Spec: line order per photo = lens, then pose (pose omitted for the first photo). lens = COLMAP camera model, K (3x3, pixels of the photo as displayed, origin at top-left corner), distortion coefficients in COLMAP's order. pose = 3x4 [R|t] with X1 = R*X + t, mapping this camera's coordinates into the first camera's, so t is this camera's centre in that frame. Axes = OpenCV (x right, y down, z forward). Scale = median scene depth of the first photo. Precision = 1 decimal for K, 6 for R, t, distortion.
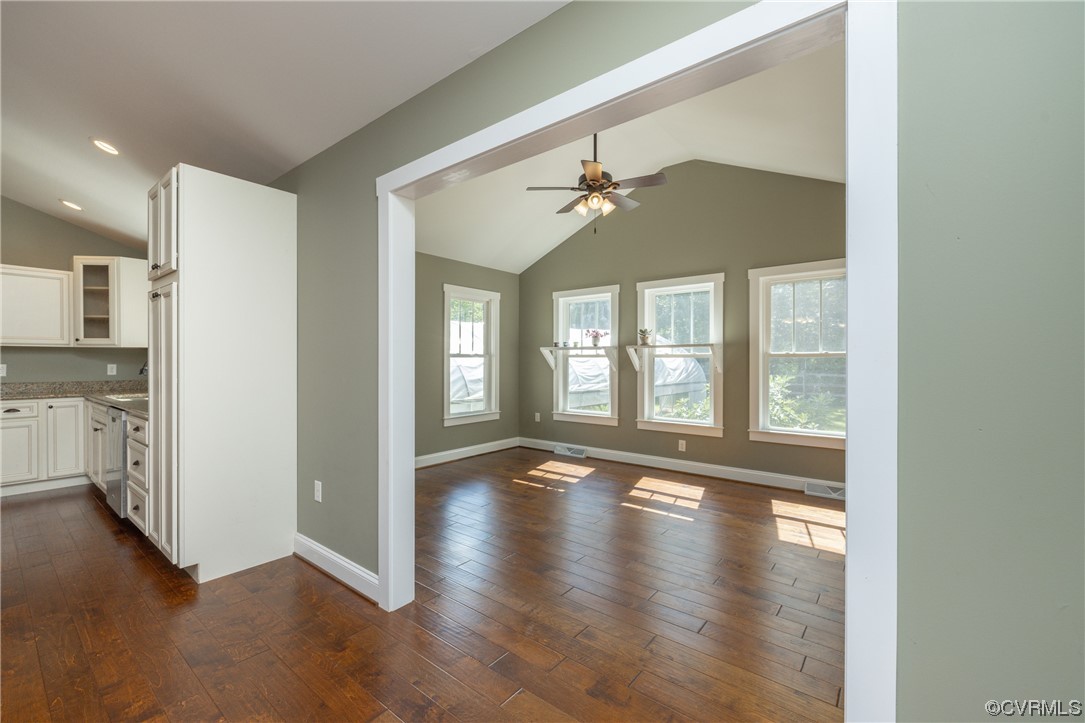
lens RADIAL K [[446.7, 0, 517.4], [0, 446.7, 362.6], [0, 0, 1]] dist [0.002082, -0.001082]
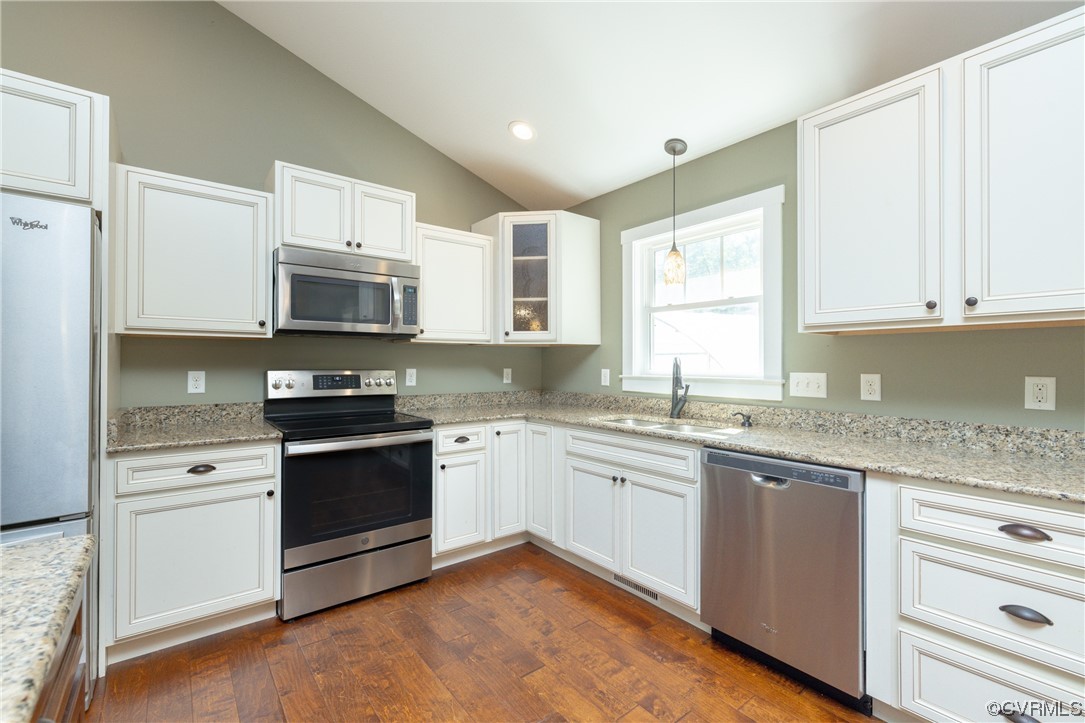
lens RADIAL K [[446.7, 0, 519.8], [0, 446.7, 359.6], [0, 0, 1]] dist [0.002082, -0.001082]
pose [[0.978759, -0.000842, -0.205010, -0.820538], [-0.000824, 0.999967, -0.008045, -0.005747], [0.205010, 0.008043, 0.978727, 0.330843]]
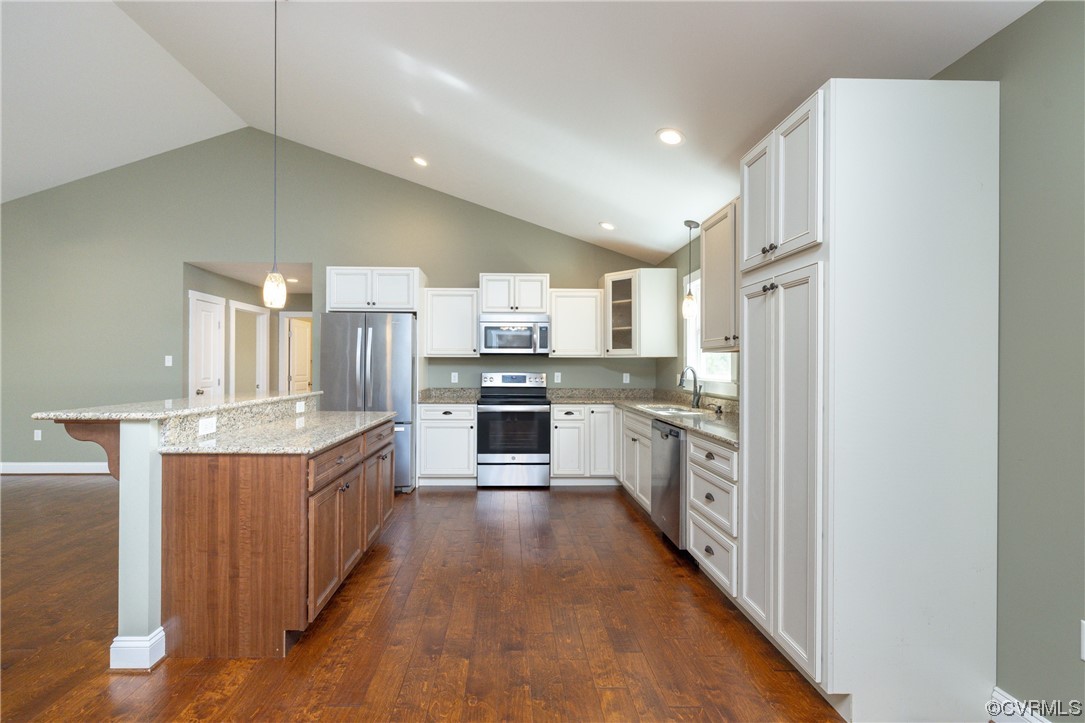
lens RADIAL K [[446.7, 0, 532.4], [0, 446.7, 366.8], [0, 0, 1]] dist [0.002082, -0.001082]
pose [[0.682017, 0.002610, -0.731332, -0.314706], [-0.004623, 0.999989, -0.000743, -0.010660], [0.731322, 0.003888, 0.682021, 0.126423]]
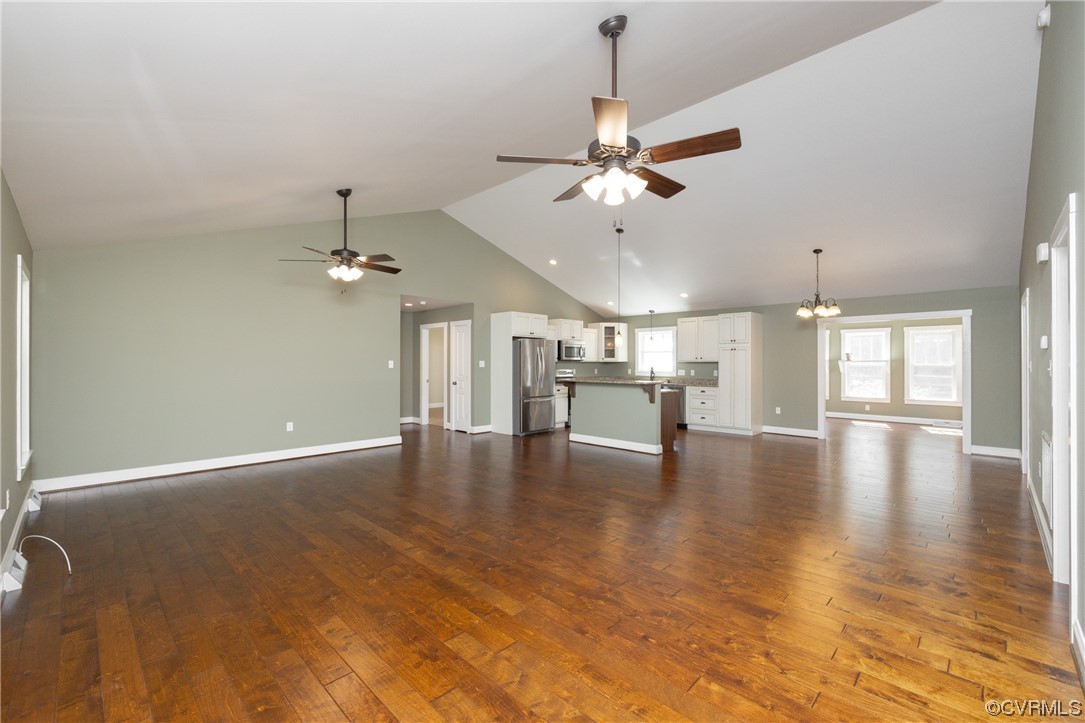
lens RADIAL K [[446.7, 0, 535.8], [0, 446.7, 361.8], [0, 0, 1]] dist [0.002082, -0.001082]
pose [[0.998077, 0.000962, -0.061984, -1.186671], [-0.001237, 0.999990, -0.004398, -0.024686], [0.061980, 0.004466, 0.998067, -1.350725]]
